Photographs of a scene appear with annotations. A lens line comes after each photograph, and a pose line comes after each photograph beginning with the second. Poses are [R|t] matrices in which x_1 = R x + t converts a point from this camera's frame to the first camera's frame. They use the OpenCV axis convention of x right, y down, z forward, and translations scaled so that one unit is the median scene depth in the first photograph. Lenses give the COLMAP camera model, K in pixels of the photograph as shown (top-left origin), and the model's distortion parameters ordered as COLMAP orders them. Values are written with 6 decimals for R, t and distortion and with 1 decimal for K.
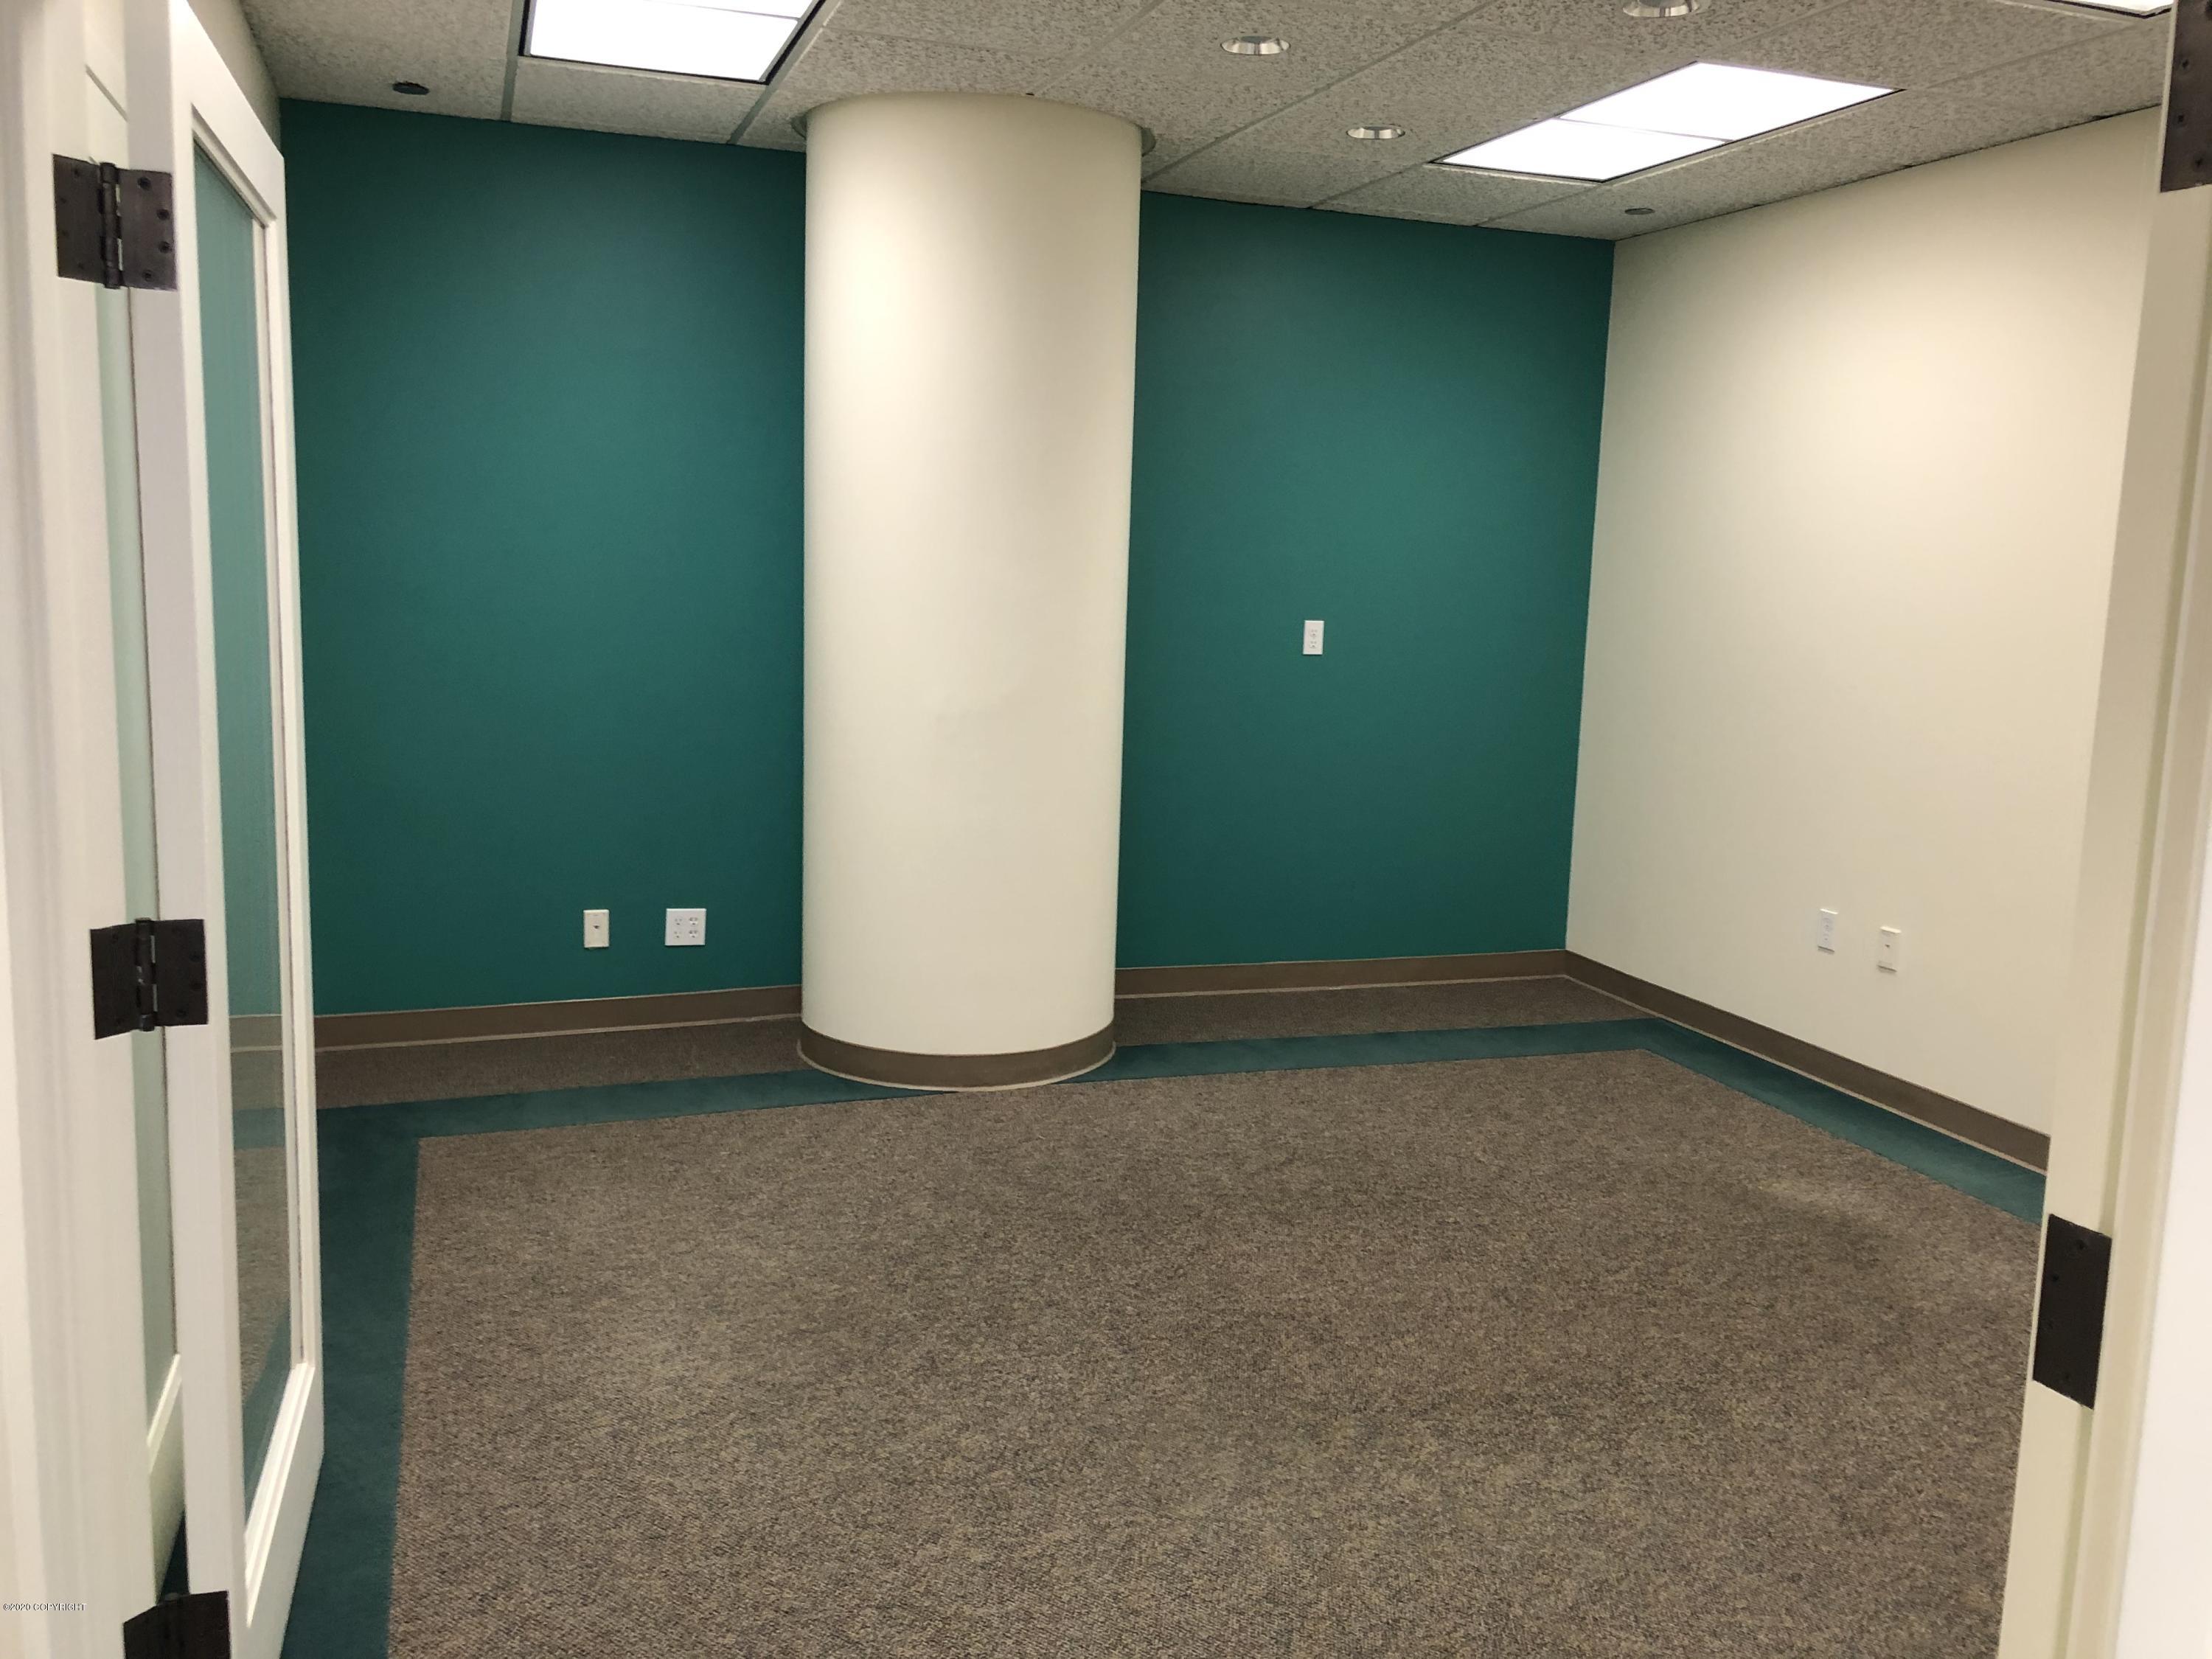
lens RADIAL K [[1850.8, 0, 1102.7], [0, 1850.8, 816.9], [0, 0, 1]] dist [0.052997, -0.094462]
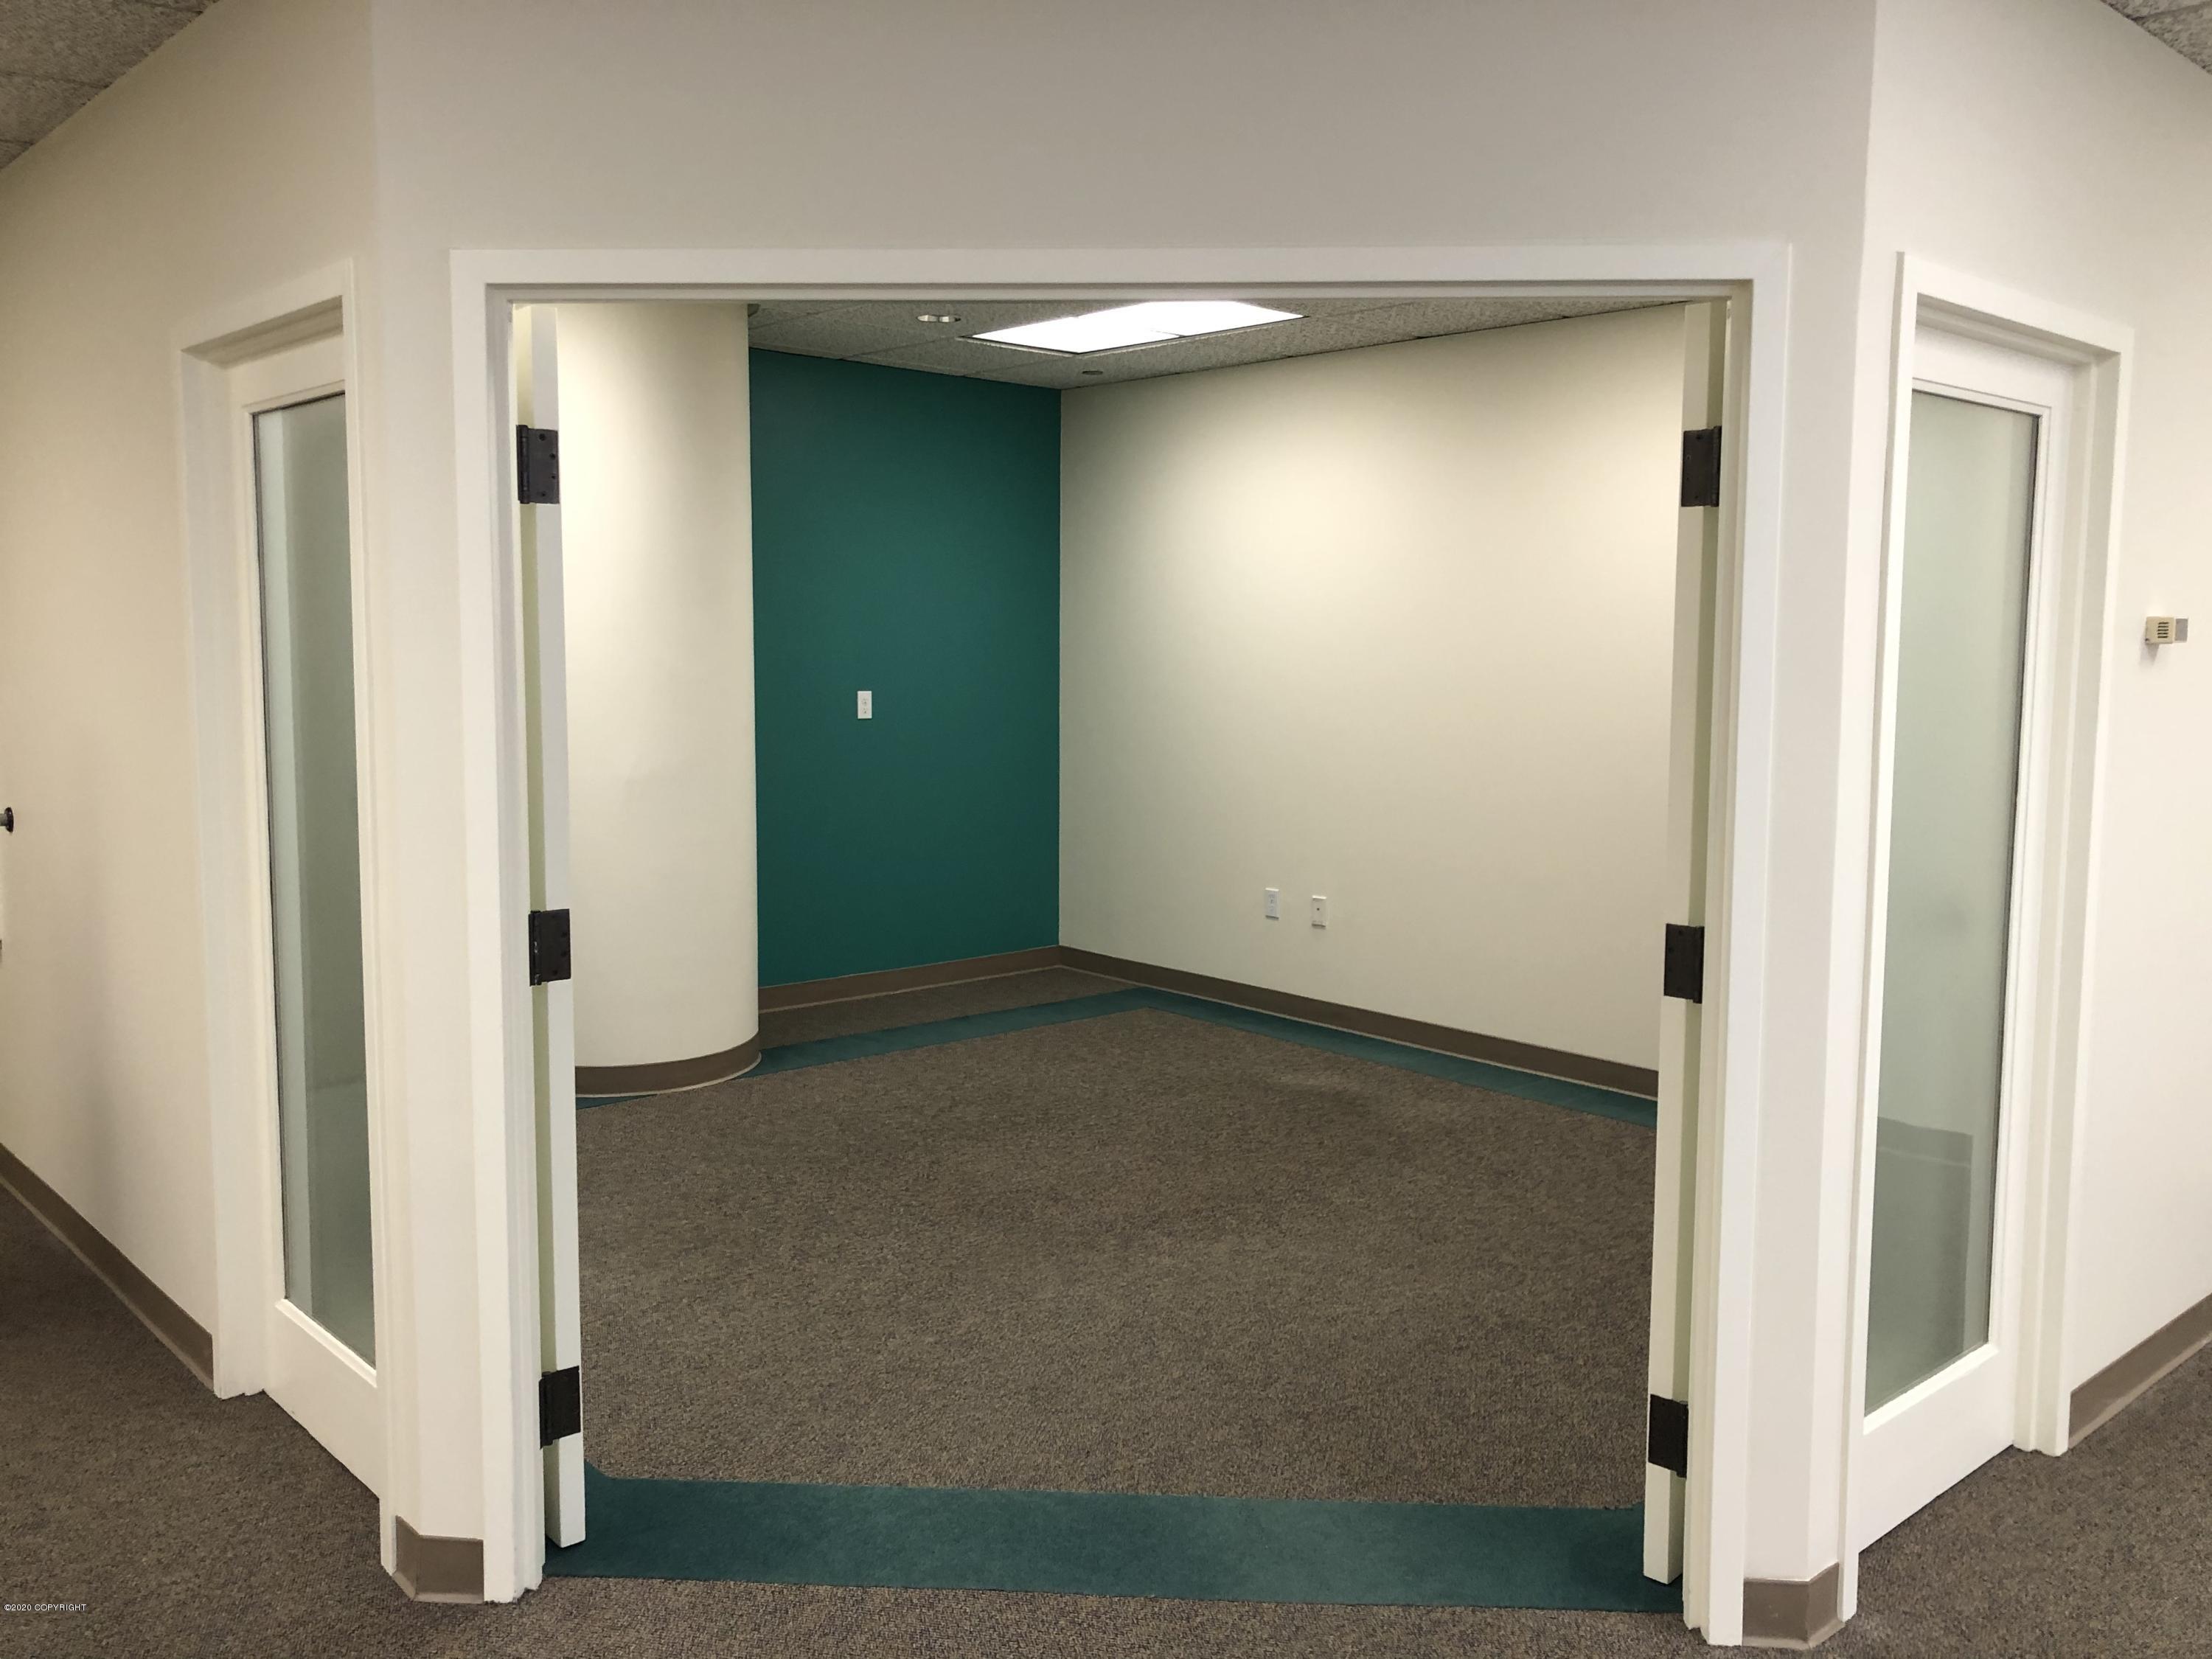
lens RADIAL K [[1850.8, 0, 1102.7], [0, 1850.8, 816.9], [0, 0, 1]] dist [0.052997, -0.094462]
pose [[0.922137, -0.064462, 0.381454, -0.287839], [0.078346, 0.996706, -0.020961, 0.020100], [-0.378847, 0.049215, 0.924150, -0.251999]]
